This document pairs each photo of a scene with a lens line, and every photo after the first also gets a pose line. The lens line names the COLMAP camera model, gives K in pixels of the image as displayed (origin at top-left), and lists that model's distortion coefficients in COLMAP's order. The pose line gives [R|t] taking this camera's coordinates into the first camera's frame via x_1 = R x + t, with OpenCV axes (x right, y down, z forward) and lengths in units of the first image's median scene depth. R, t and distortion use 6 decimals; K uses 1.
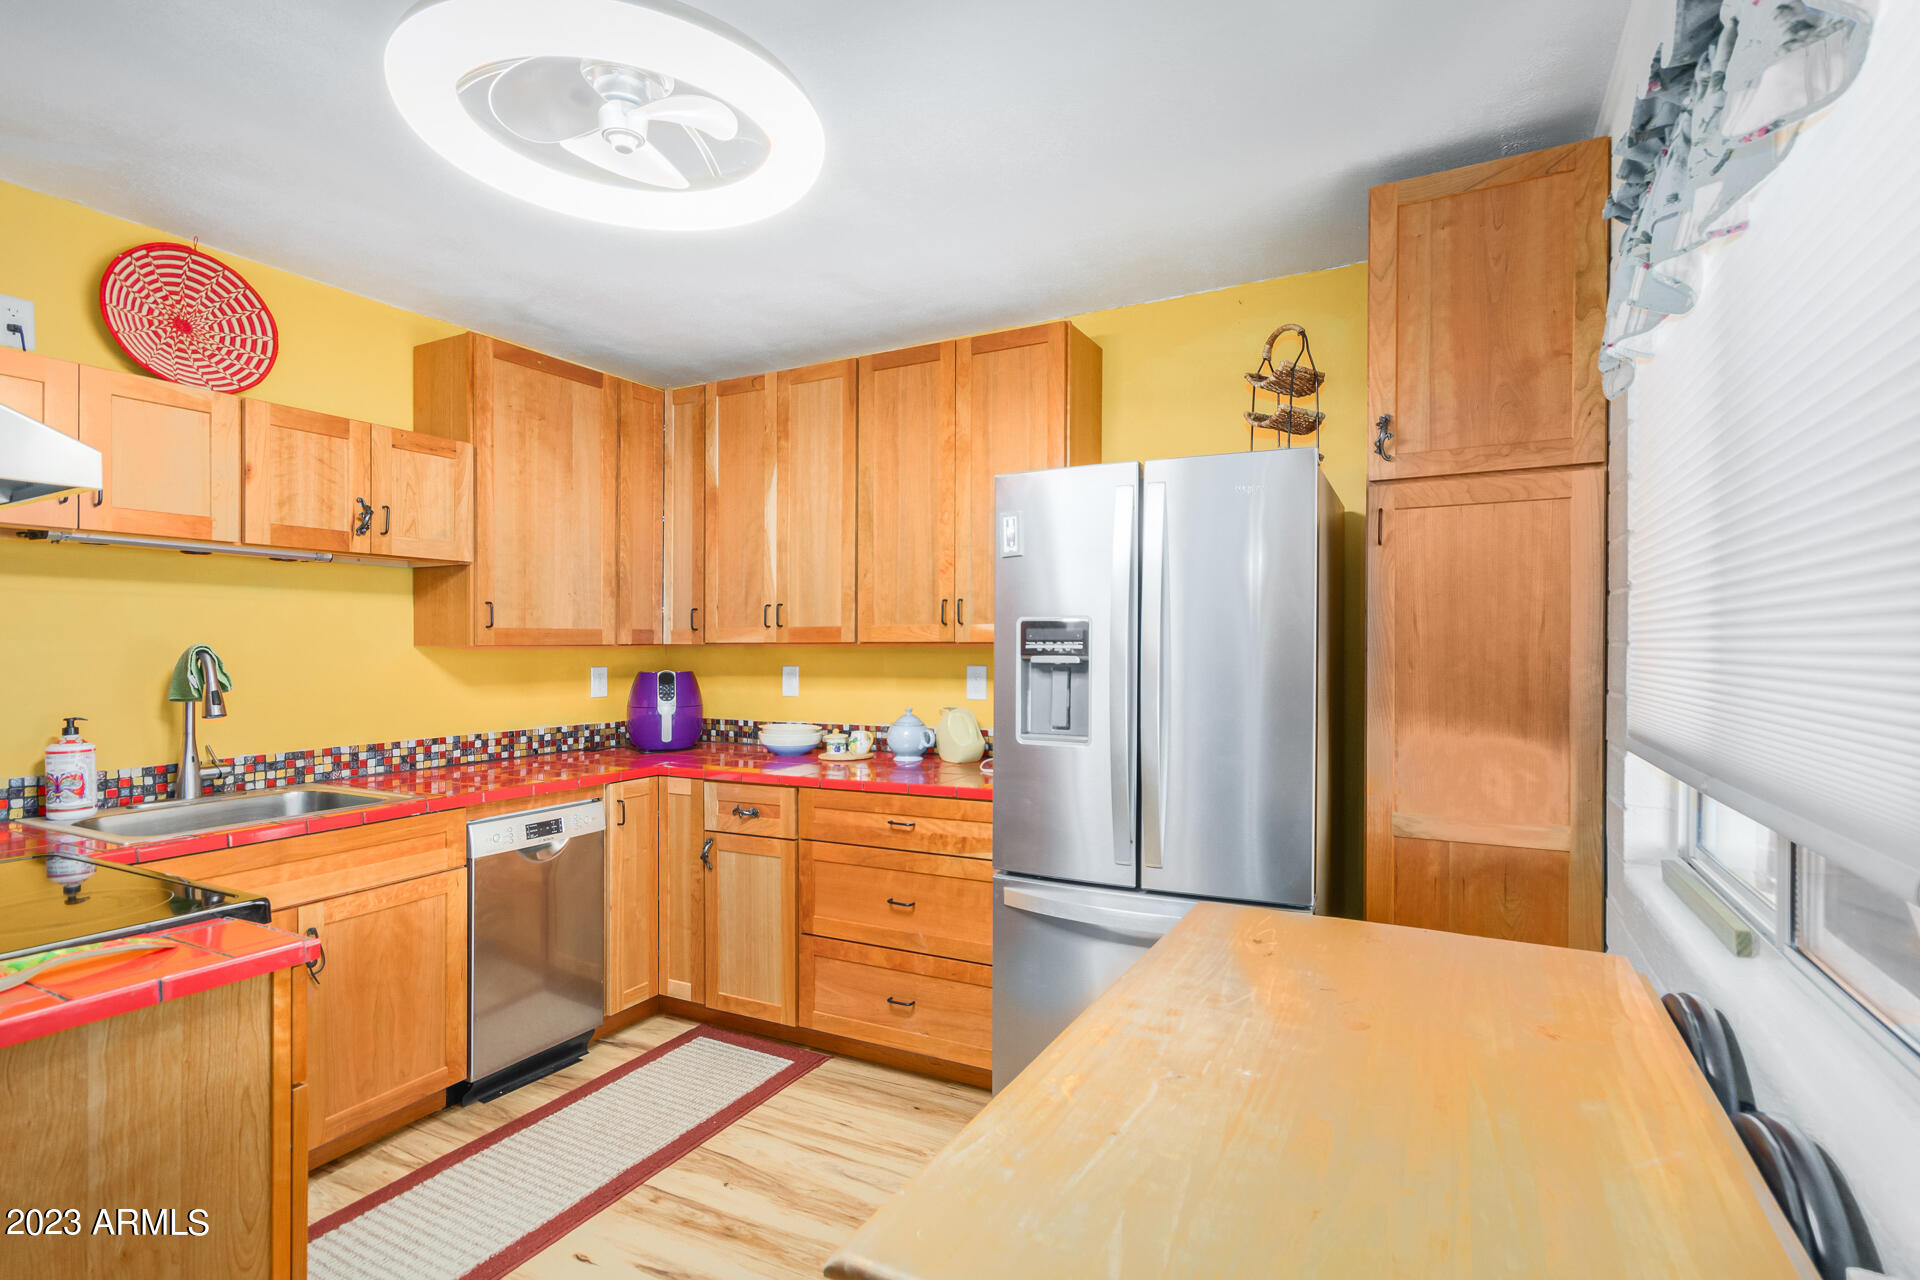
lens RADIAL K [[921.9, 0, 953.6], [0, 921.9, 652.8], [0, 0, 1]] dist [0.002139, 0.002921]
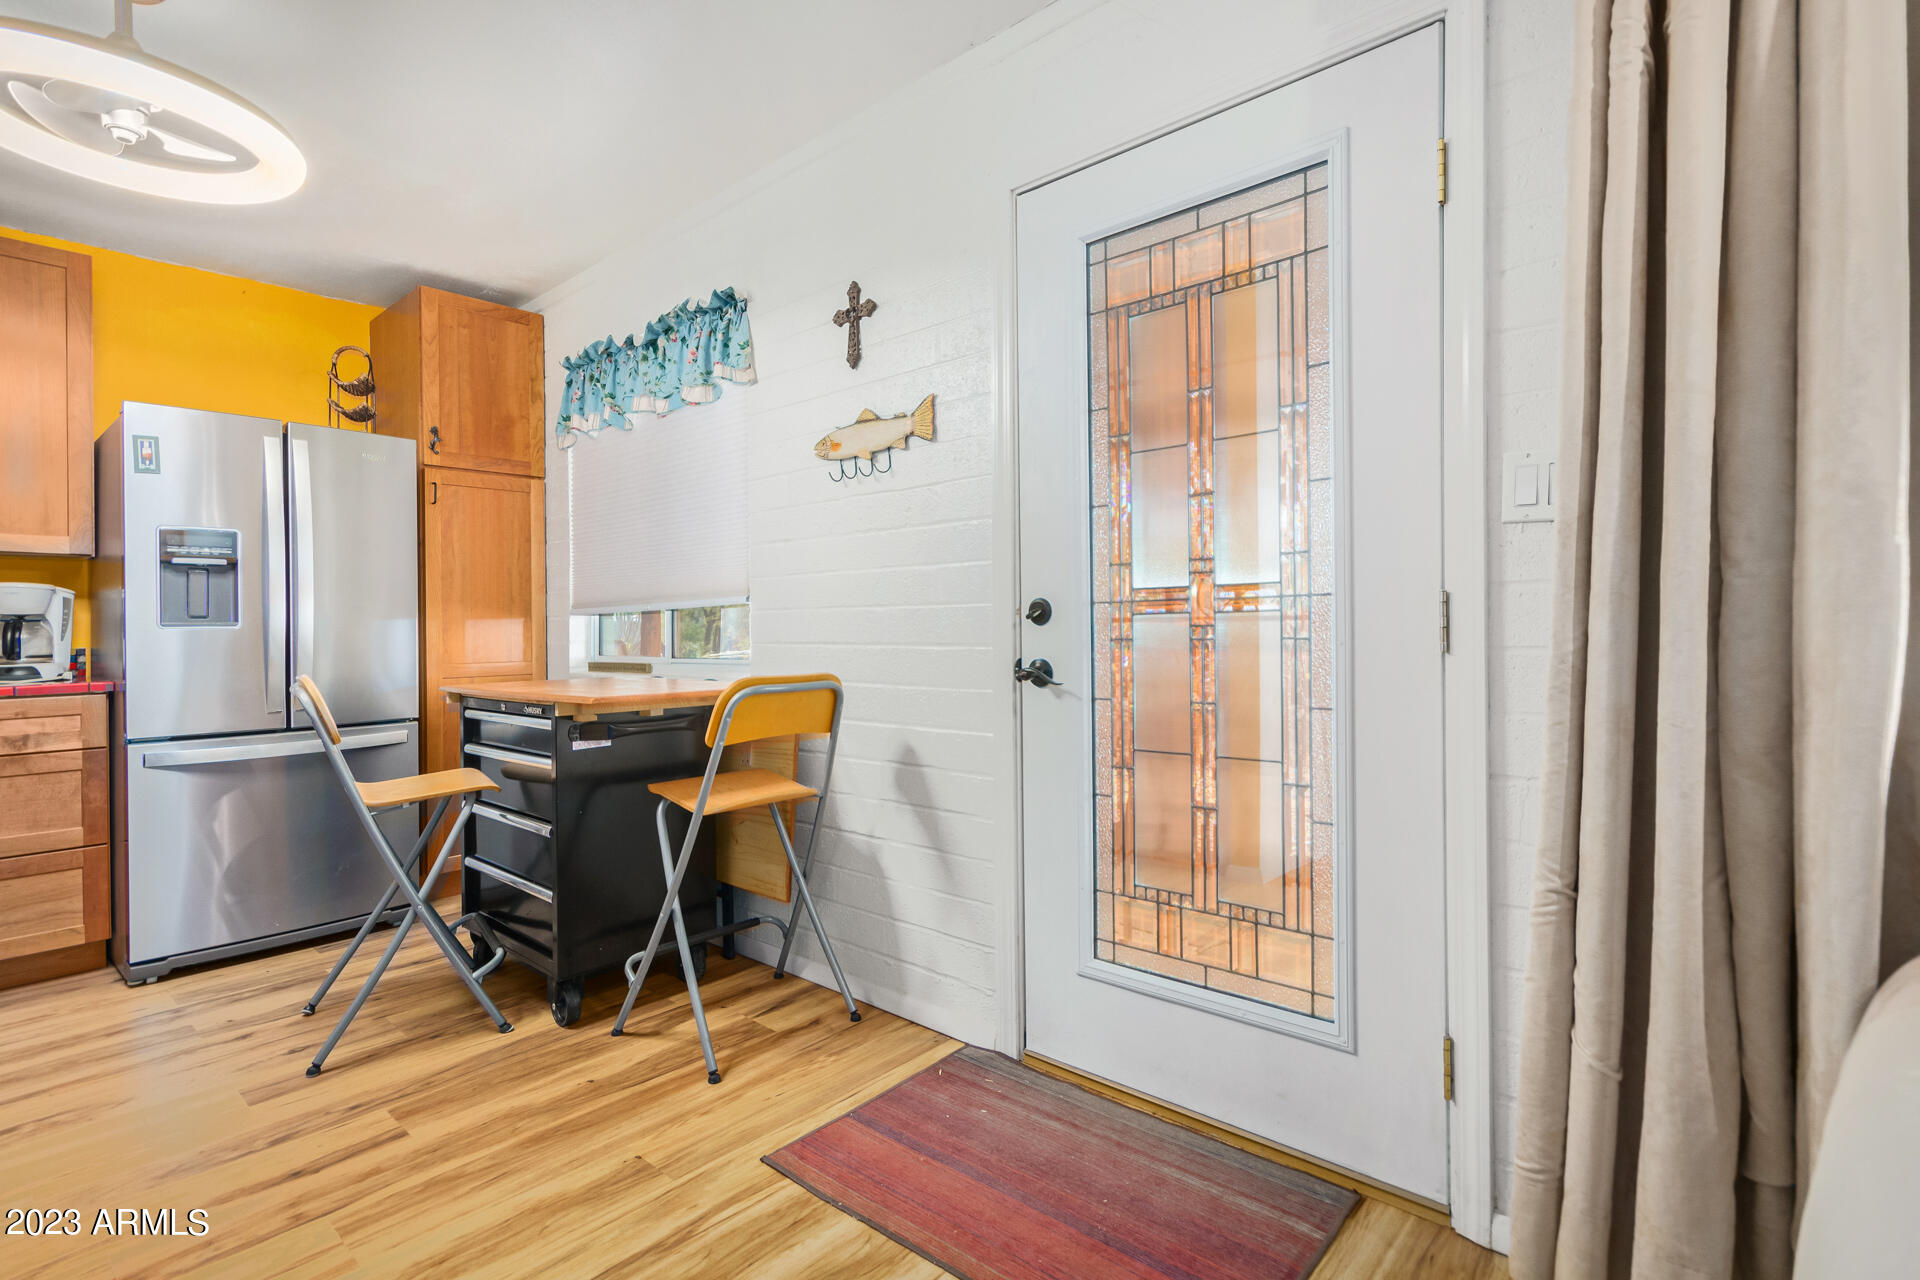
lens RADIAL K [[916.9, 0, 965.6], [0, 916.9, 632.6], [0, 0, 1]] dist [0.001063, 0.000268]
pose [[0.232228, 0.000469, 0.972661, -0.611688], [0.020924, 0.999766, -0.005478, 0.094205], [-0.972436, 0.021624, 0.232164, -0.200640]]
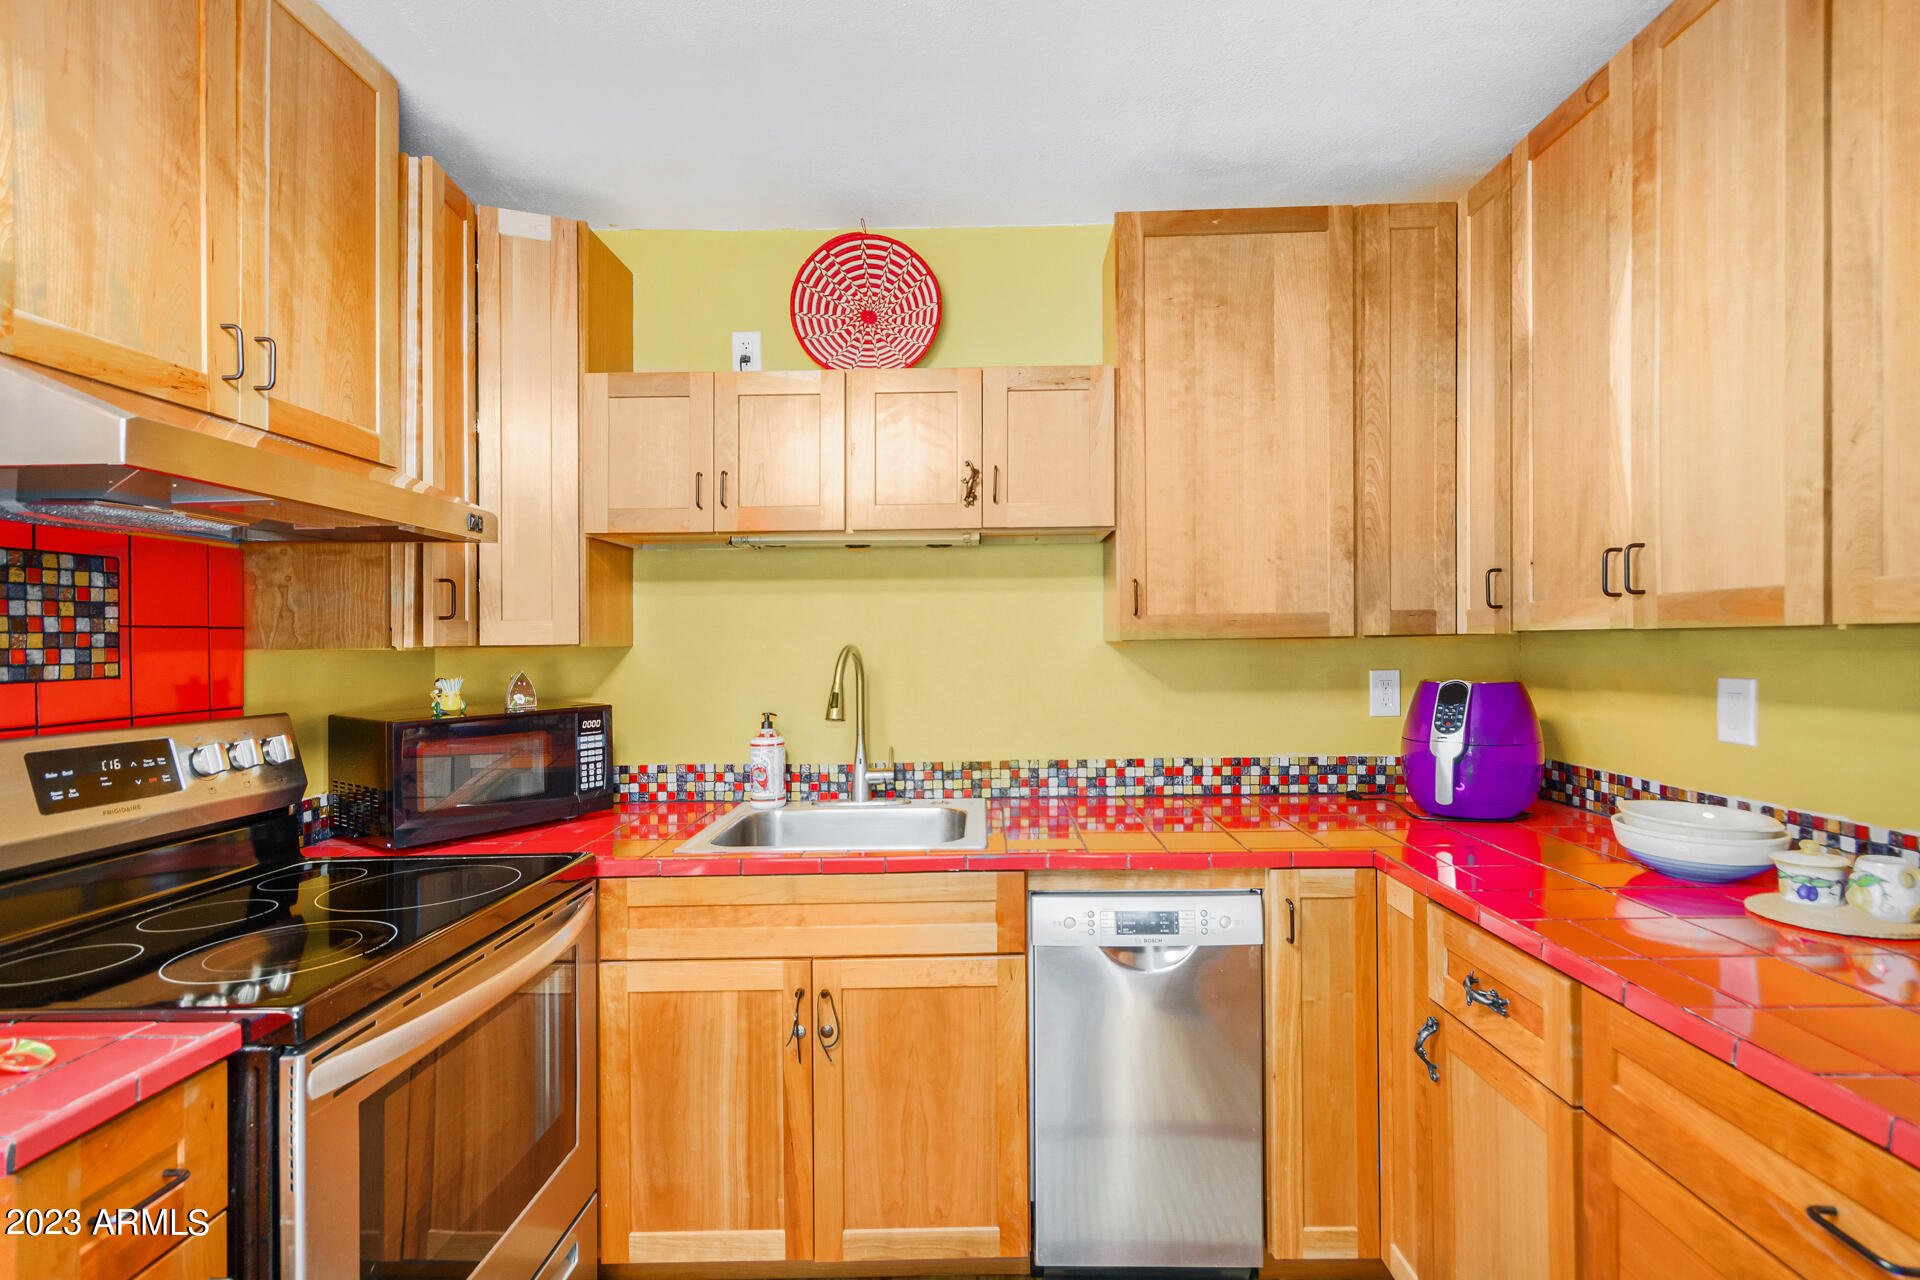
lens RADIAL K [[921.9, 0, 954.6], [0, 921.9, 640.3], [0, 0, 1]] dist [0.002139, 0.002921]
pose [[0.471503, -0.005760, -0.881846, 0.058177], [0.004454, 0.999981, -0.004151, -0.005250], [0.881853, -0.001970, 0.471520, 0.516357]]
